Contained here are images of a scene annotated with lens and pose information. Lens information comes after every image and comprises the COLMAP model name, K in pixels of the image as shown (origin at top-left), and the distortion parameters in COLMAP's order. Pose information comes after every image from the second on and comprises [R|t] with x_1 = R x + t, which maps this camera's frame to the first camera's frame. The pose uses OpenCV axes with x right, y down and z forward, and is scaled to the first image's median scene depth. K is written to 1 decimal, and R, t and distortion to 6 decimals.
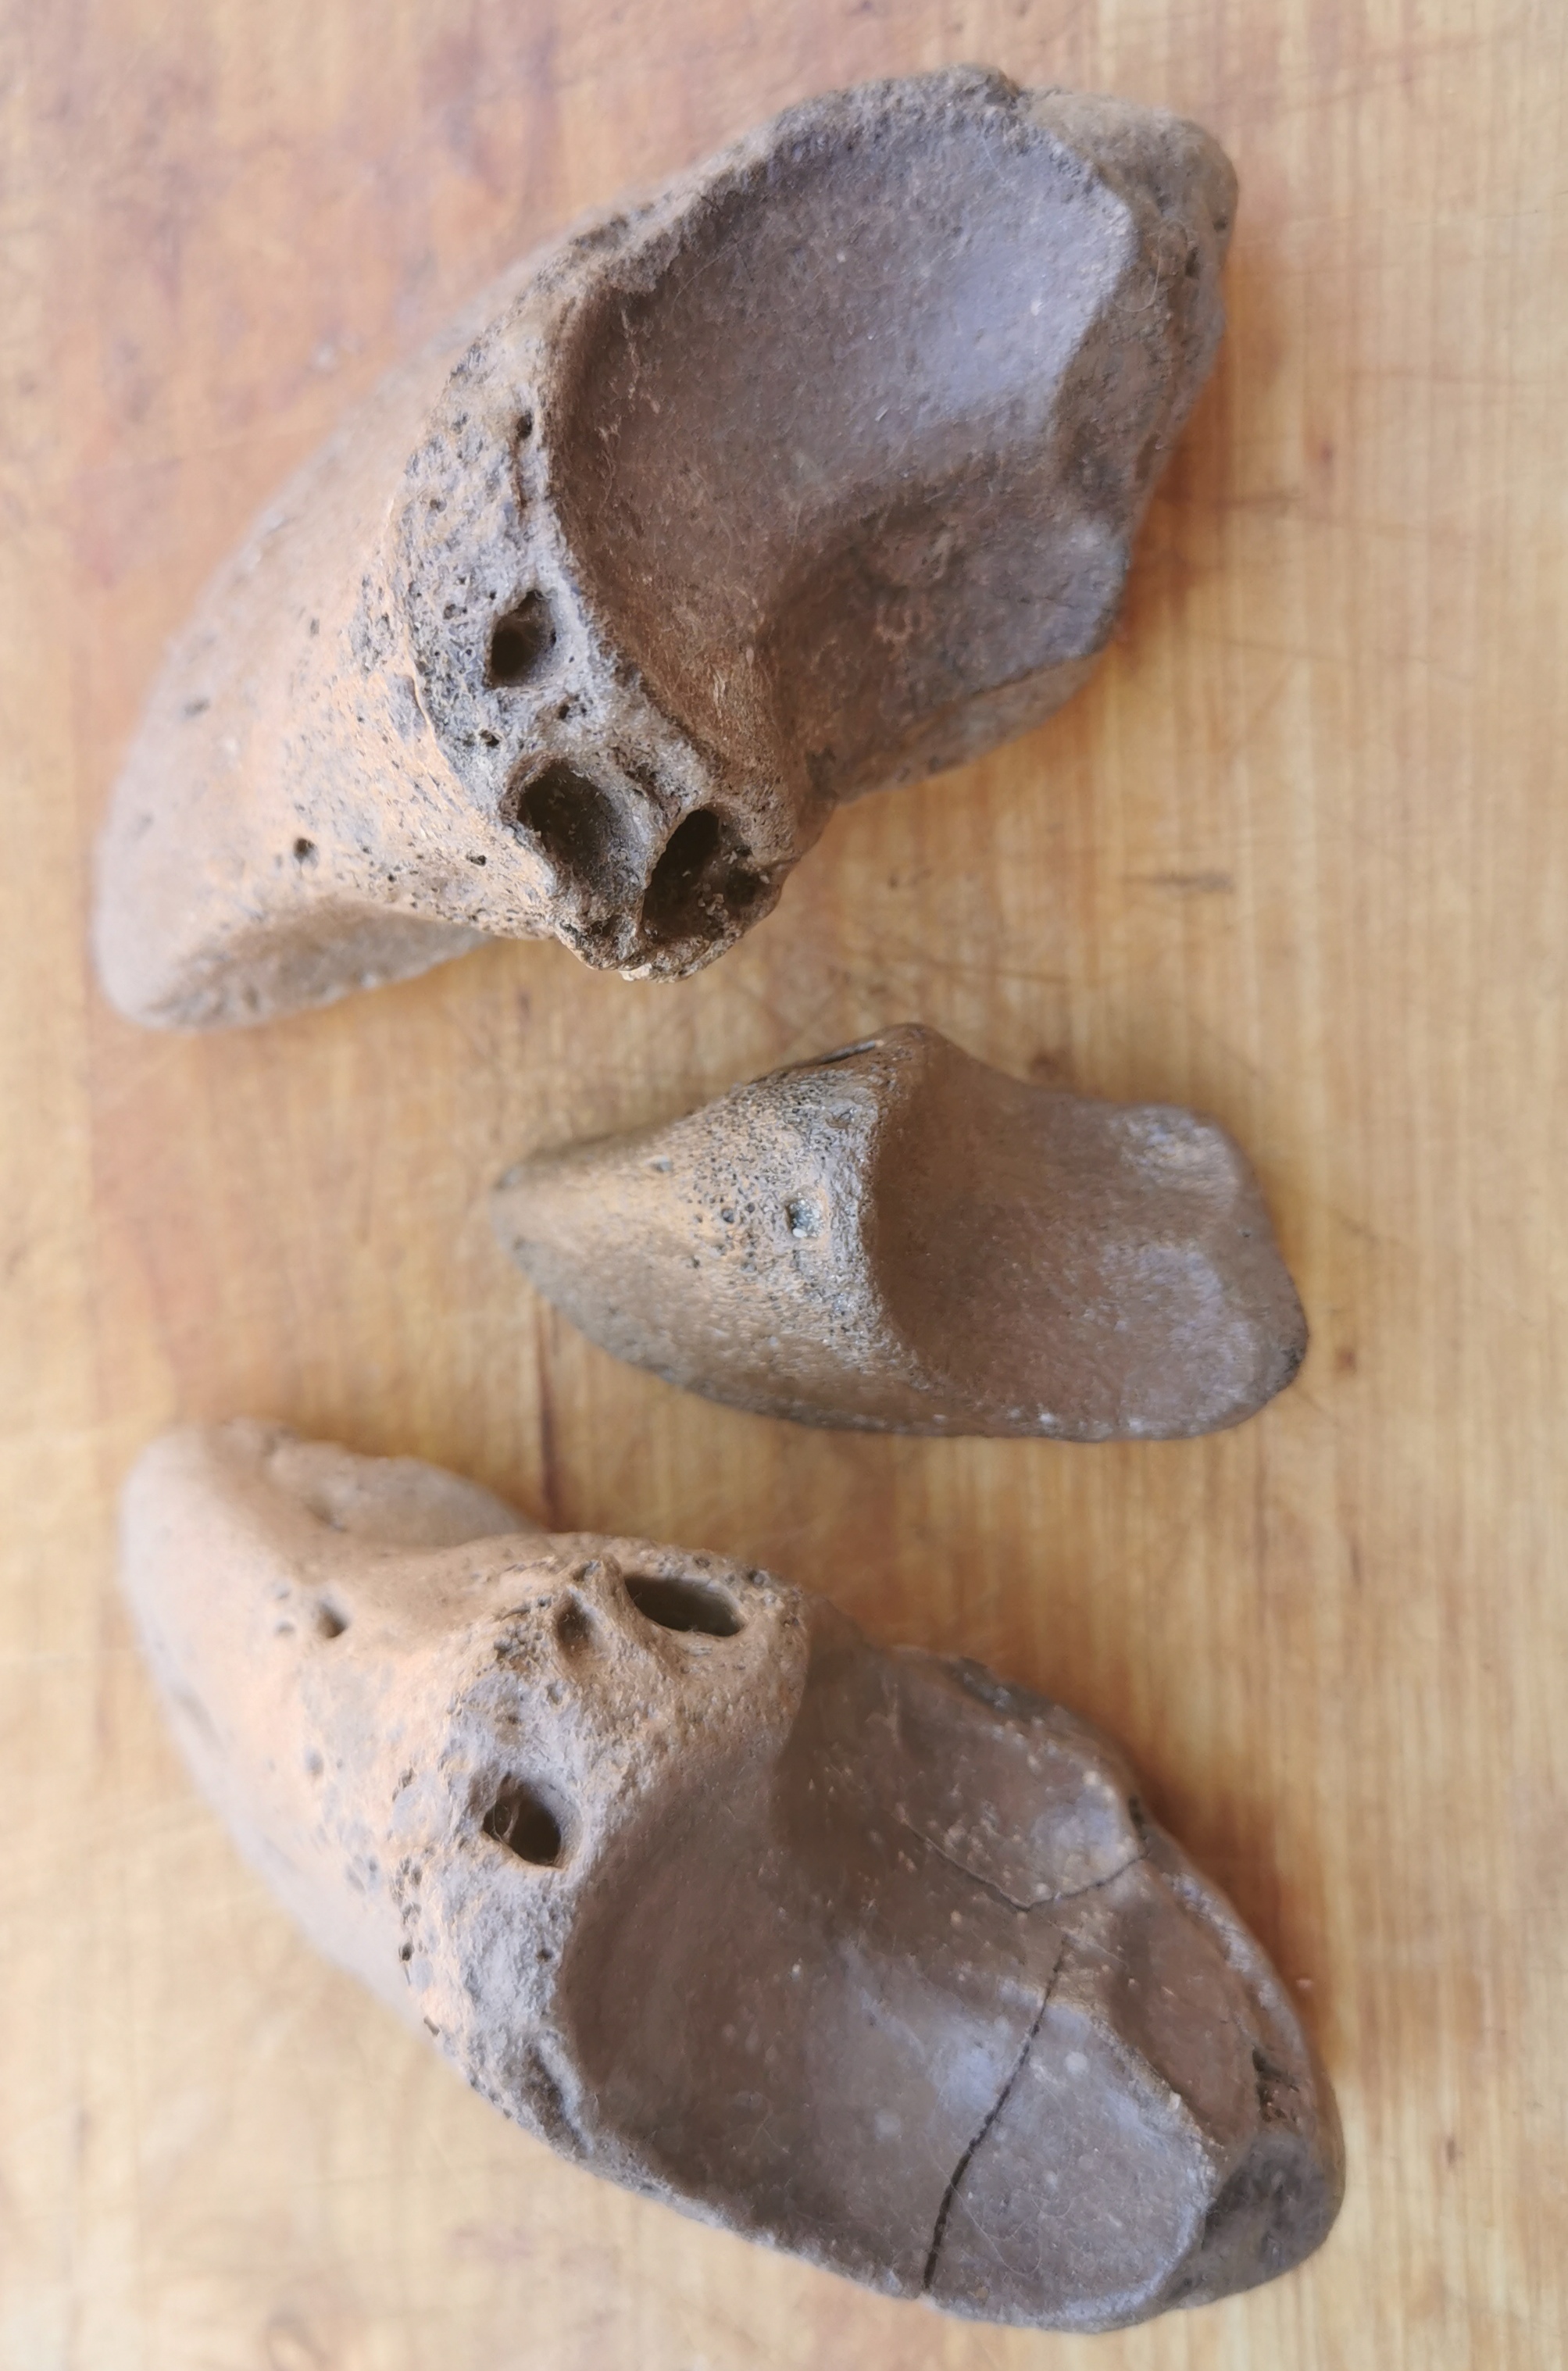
lens RADIAL K [[1897.6, 0, 784.3], [0, 1897.6, 1186.0], [0, 0, 1]] dist [-0.038105, 0.002615]
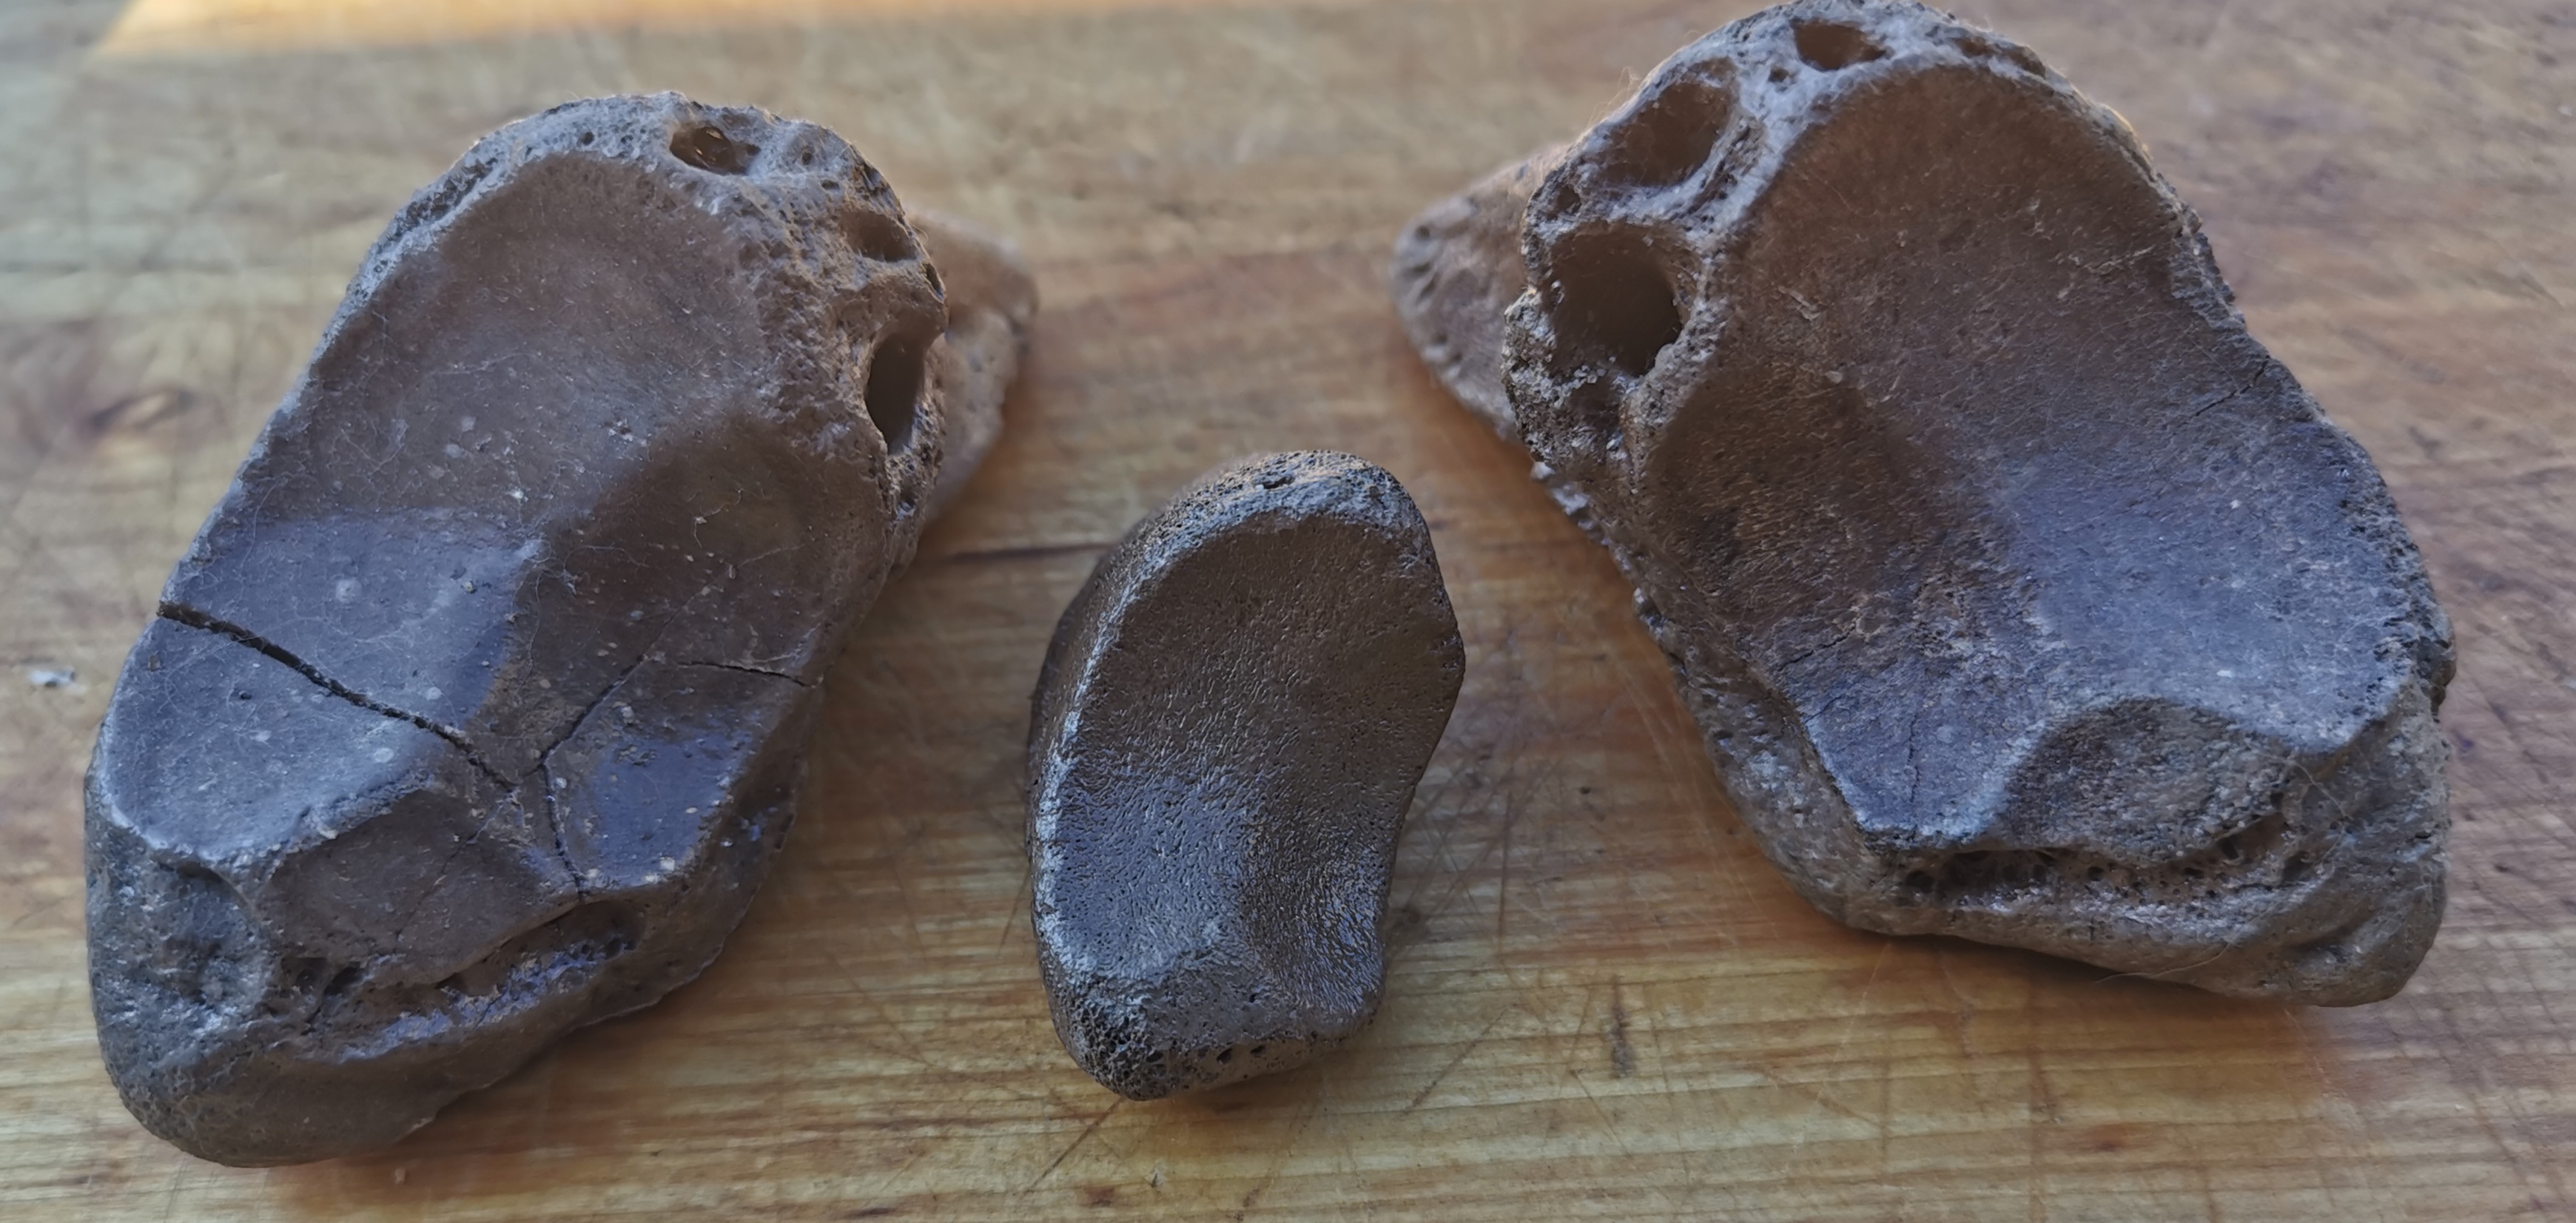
lens RADIAL K [[1838.8, 0, 1187.1], [0, 1838.8, 772.2], [0, 0, 1]] dist [-0.029666, -0.010408]
pose [[0.001522, 0.941103, -0.338115, 0.455015], [-0.999933, -0.002447, -0.011313, 0.070307], [-0.011475, 0.338110, 0.941037, 0.130862]]
